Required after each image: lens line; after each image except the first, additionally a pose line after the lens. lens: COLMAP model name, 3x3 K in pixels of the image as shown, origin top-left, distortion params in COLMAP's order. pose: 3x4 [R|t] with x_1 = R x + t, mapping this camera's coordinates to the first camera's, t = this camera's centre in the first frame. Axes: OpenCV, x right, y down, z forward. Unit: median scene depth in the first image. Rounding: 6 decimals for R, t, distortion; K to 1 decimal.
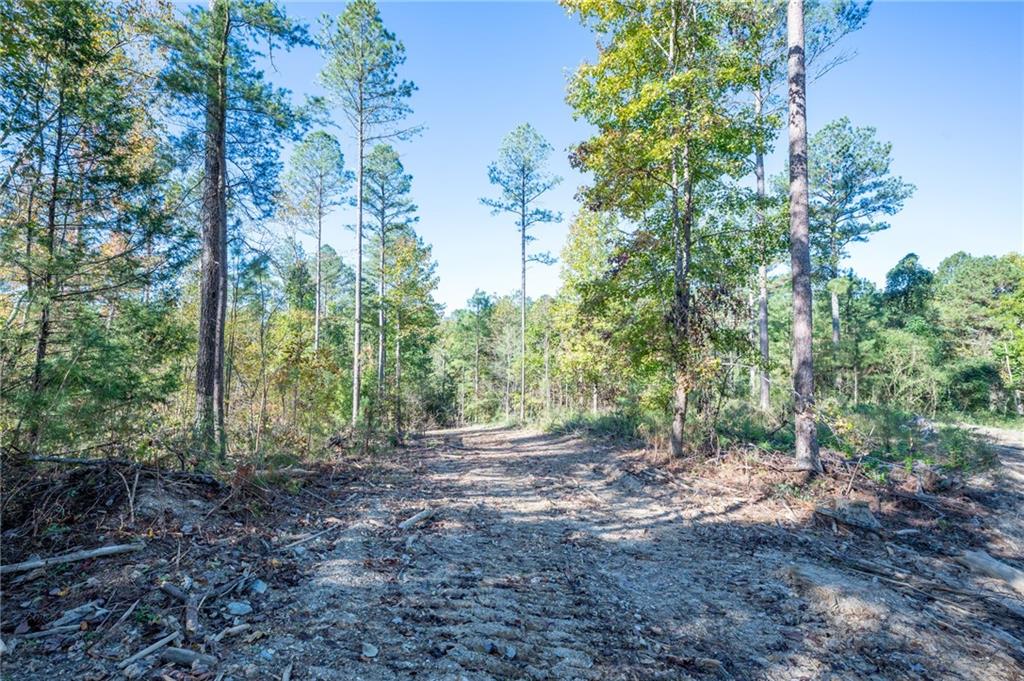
lens RADIAL K [[462.5, 0, 509.6], [0, 462.5, 342.0], [0, 0, 1]] dist [-0.002552, 0.001442]
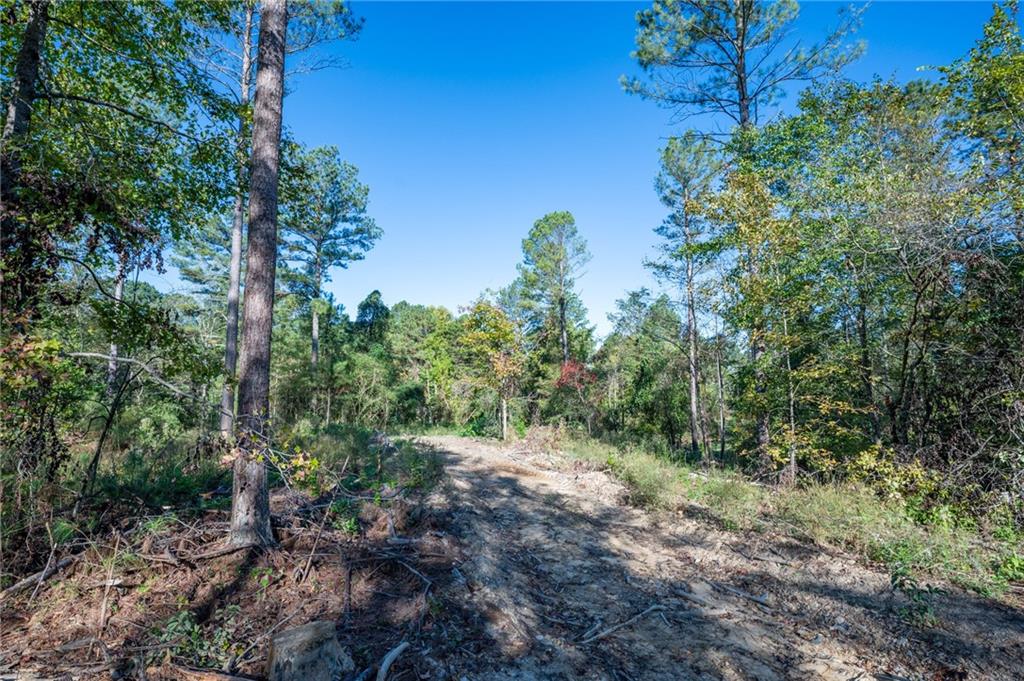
lens RADIAL K [[462.5, 0, 510.2], [0, 462.5, 340.3], [0, 0, 1]] dist [-0.002552, 0.001442]
pose [[0.529378, 0.081779, 0.844436, 0.091531], [-0.030029, 0.996526, -0.077683, 0.016582], [-0.847855, 0.015767, 0.529994, 0.121321]]
